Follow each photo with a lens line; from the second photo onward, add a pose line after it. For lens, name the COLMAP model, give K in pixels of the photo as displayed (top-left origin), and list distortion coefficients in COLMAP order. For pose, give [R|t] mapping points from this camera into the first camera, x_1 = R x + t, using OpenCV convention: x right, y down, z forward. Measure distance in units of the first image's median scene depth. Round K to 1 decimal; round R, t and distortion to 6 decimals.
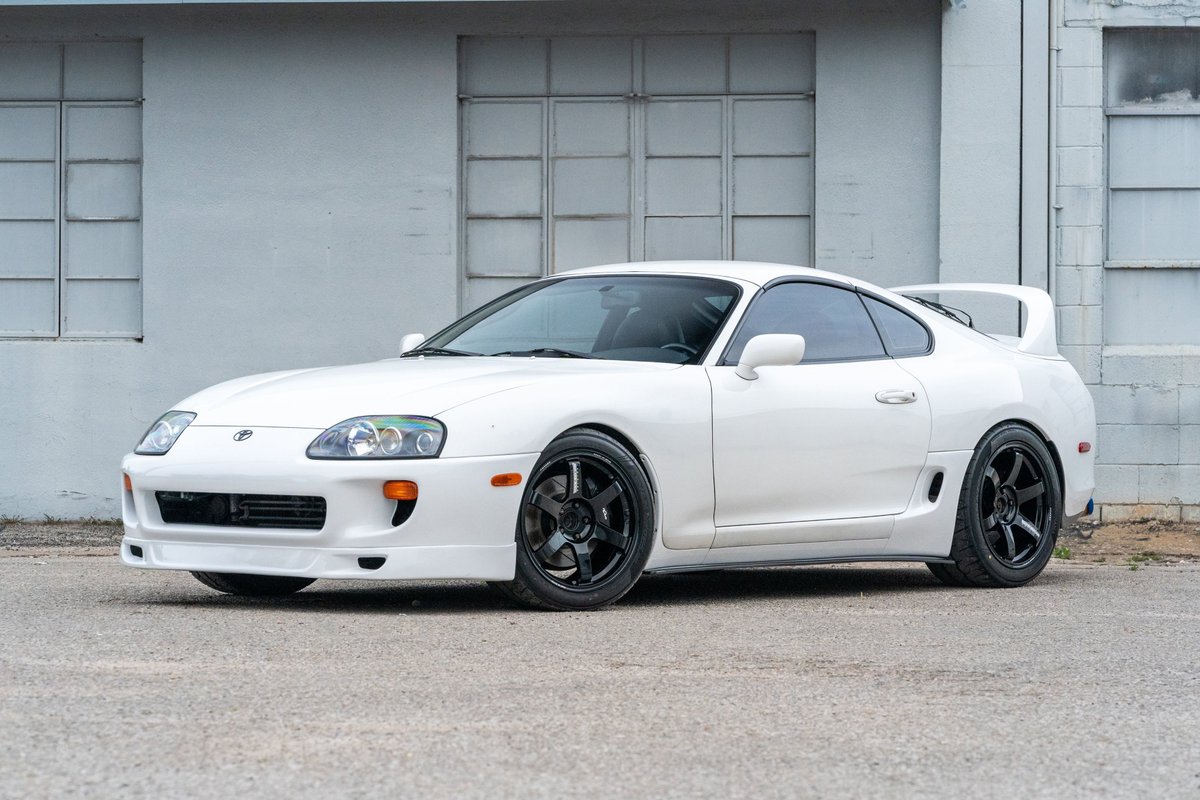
lens RADIAL K [[4659.6, 0, 634.3], [0, 4659.6, 462.8], [0, 0, 1]] dist [0.073299, -0.043321]
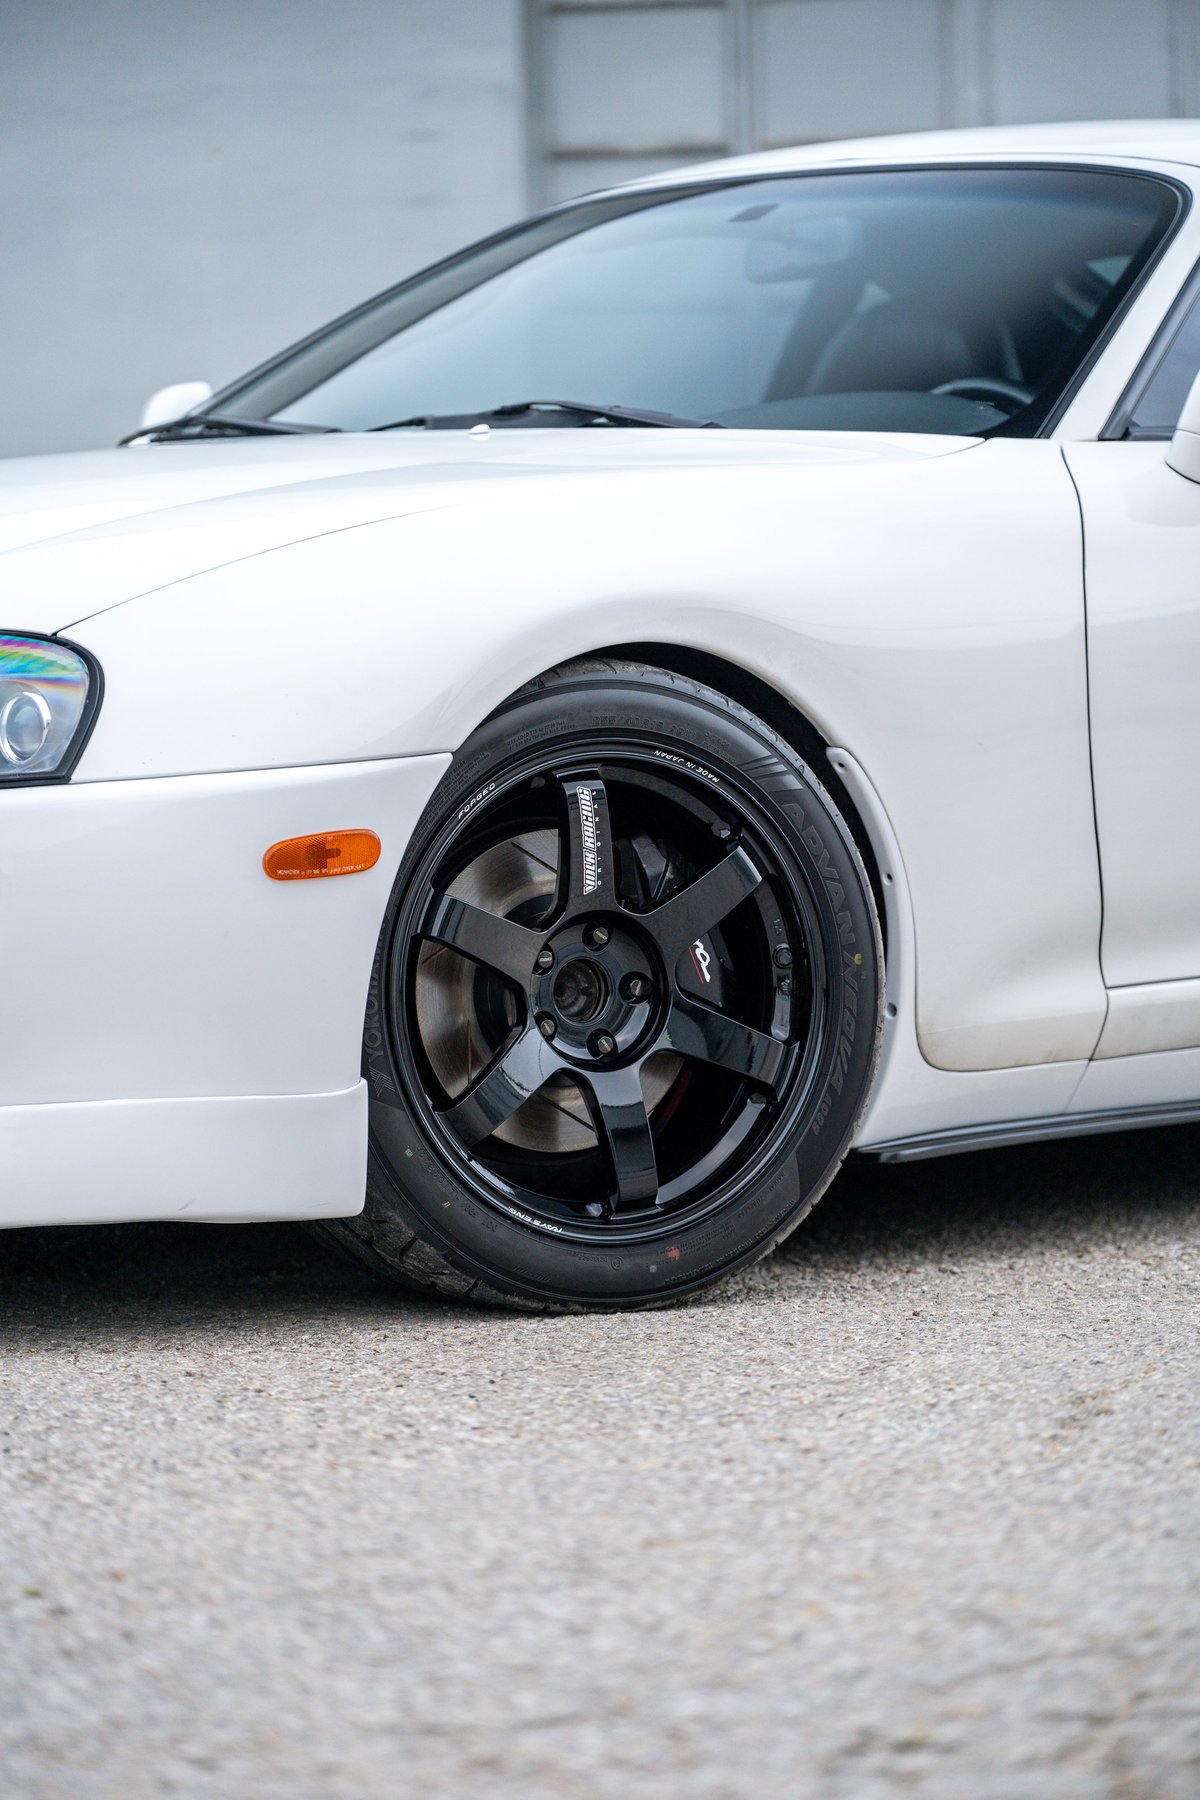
lens RADIAL K [[6989.5, 0, 600.0], [0, 6989.5, 900.0], [0, 0, 1]] dist [0.073299, -0.043321]
pose [[0.997042, -0.019948, -0.074221, 0.018769], [0.021858, 0.999448, 0.025010, -0.003544], [0.073681, -0.026558, 0.996928, 0.565835]]
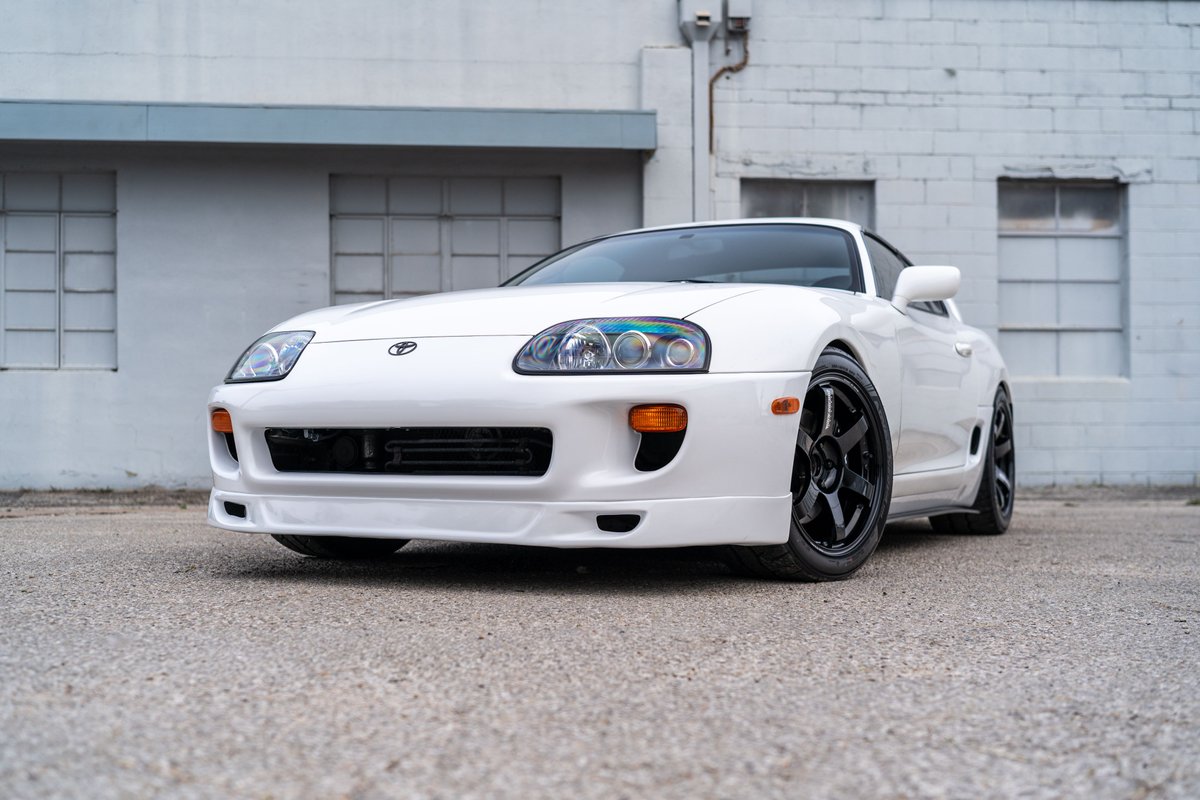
lens RADIAL K [[1453.4, 0, 523.0], [0, 1453.4, 474.5], [0, 0, 1]] dist [-0.001249, 0.053310]
pose [[0.978441, -0.004767, 0.206472, -0.109590], [0.005491, 0.999981, -0.002931, 0.014175], [-0.206454, 0.004002, 0.978448, 0.755884]]
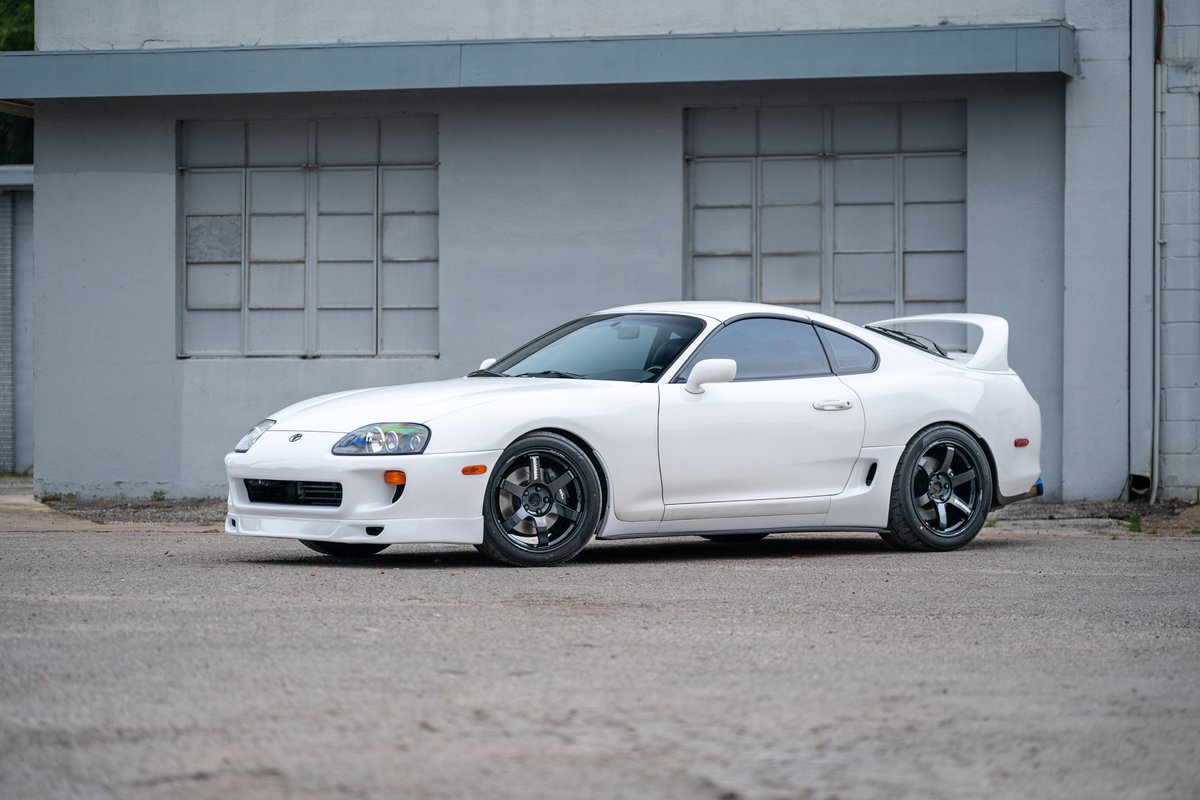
lens RADIAL K [[4659.6, 0, 634.3], [0, 4659.6, 462.8], [0, 0, 1]] dist [0.073299, -0.043321]
pose [[0.982769, -0.003499, -0.184805, 0.258252], [0.004049, 0.999988, 0.002596, -0.001661], [0.184794, -0.003300, 0.982772, -0.311452]]
